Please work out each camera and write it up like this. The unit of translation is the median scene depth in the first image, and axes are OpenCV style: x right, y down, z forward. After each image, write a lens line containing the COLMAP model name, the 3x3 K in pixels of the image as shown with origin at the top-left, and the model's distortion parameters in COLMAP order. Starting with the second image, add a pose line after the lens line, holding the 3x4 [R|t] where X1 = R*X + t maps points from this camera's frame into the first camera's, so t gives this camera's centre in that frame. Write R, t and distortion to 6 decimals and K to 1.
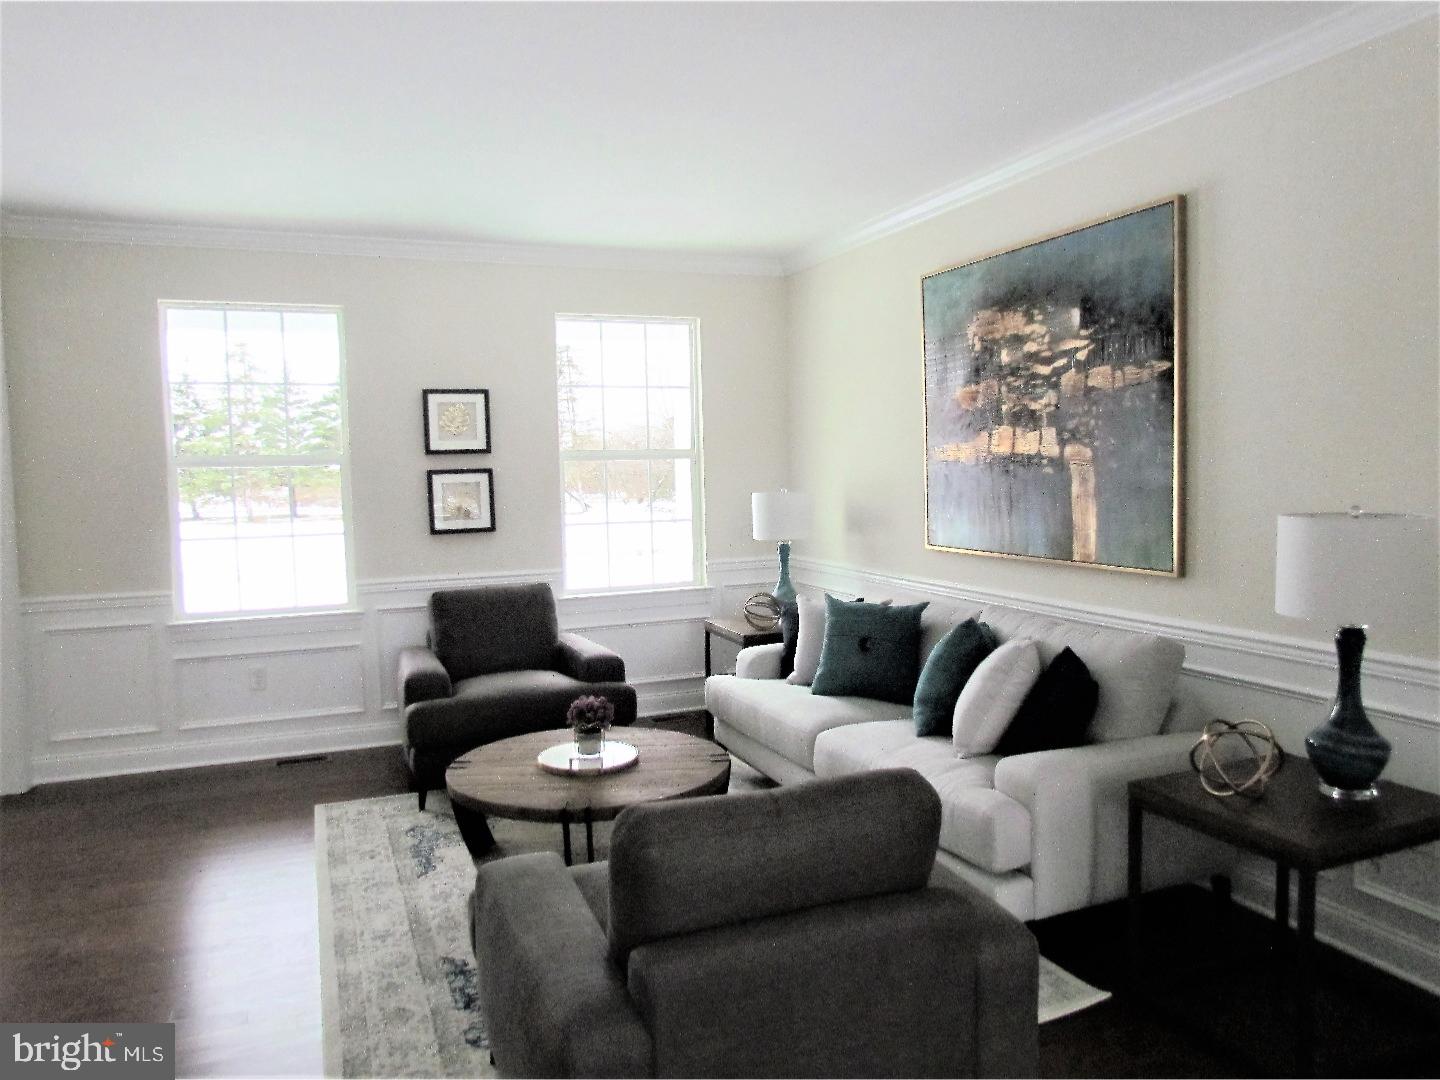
lens RADIAL K [[1022.5, 0, 718.9], [0, 1022.5, 543.1], [0, 0, 1]] dist [-0.020378, -0.000230]
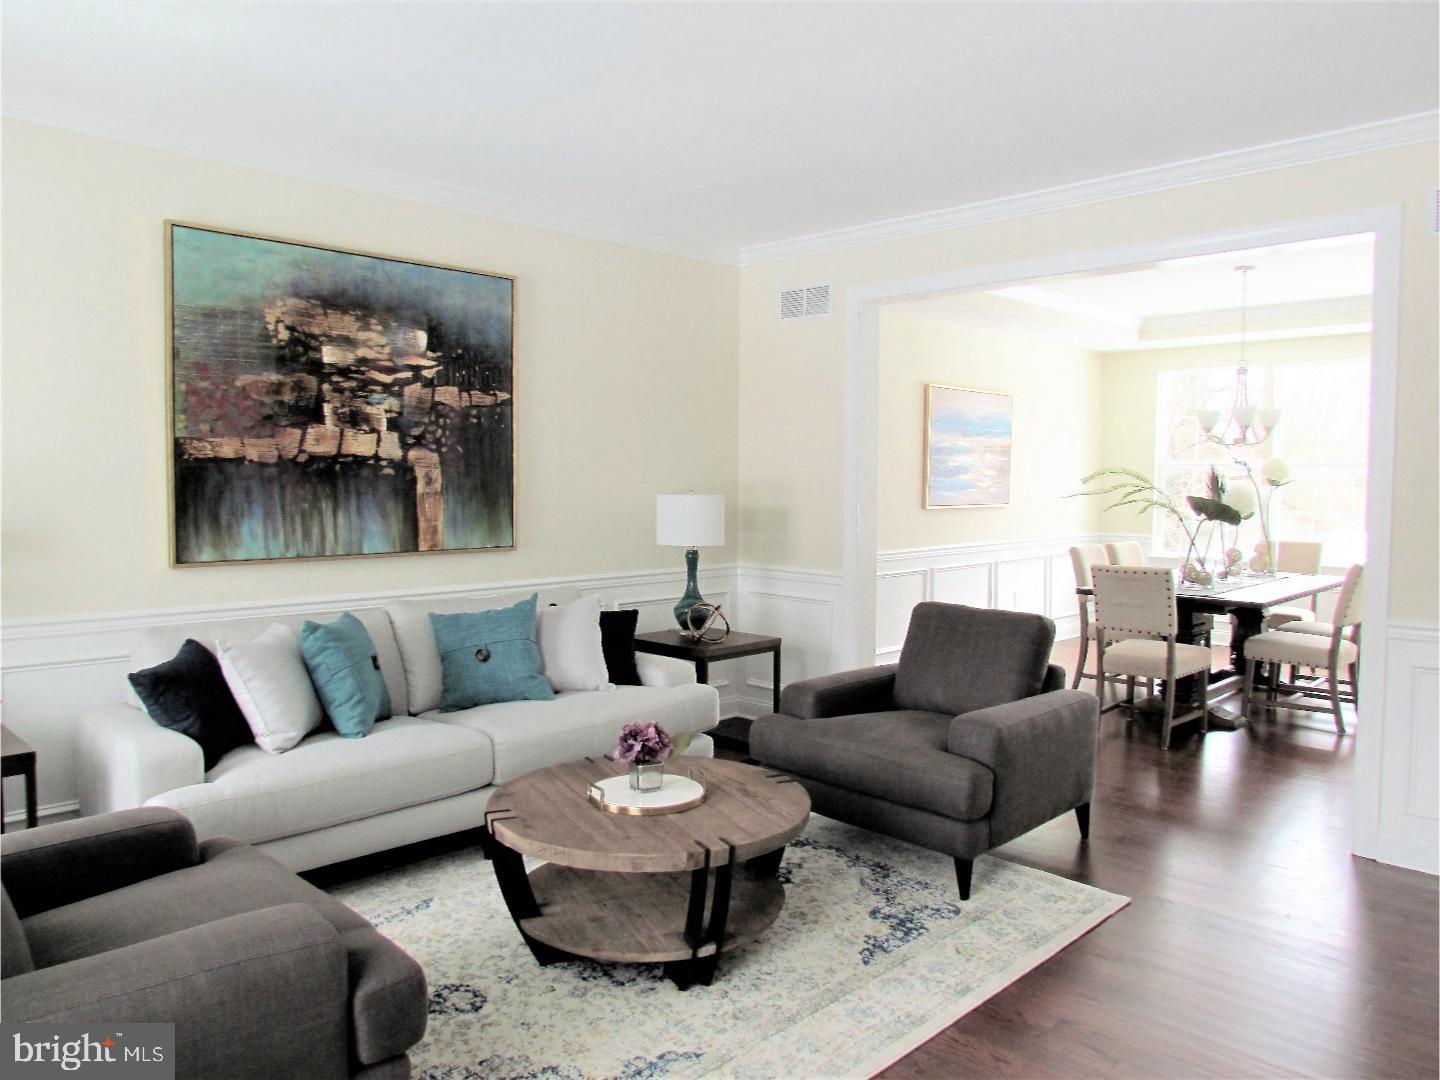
lens RADIAL K [[1022.5, 0, 726.6], [0, 1022.5, 550.9], [0, 0, 1]] dist [-0.020378, -0.000230]
pose [[-0.392966, -0.052836, 0.918034, -0.826837], [0.068160, 0.993928, 0.086380, -0.056946], [-0.917023, 0.096517, -0.386979, 1.109619]]
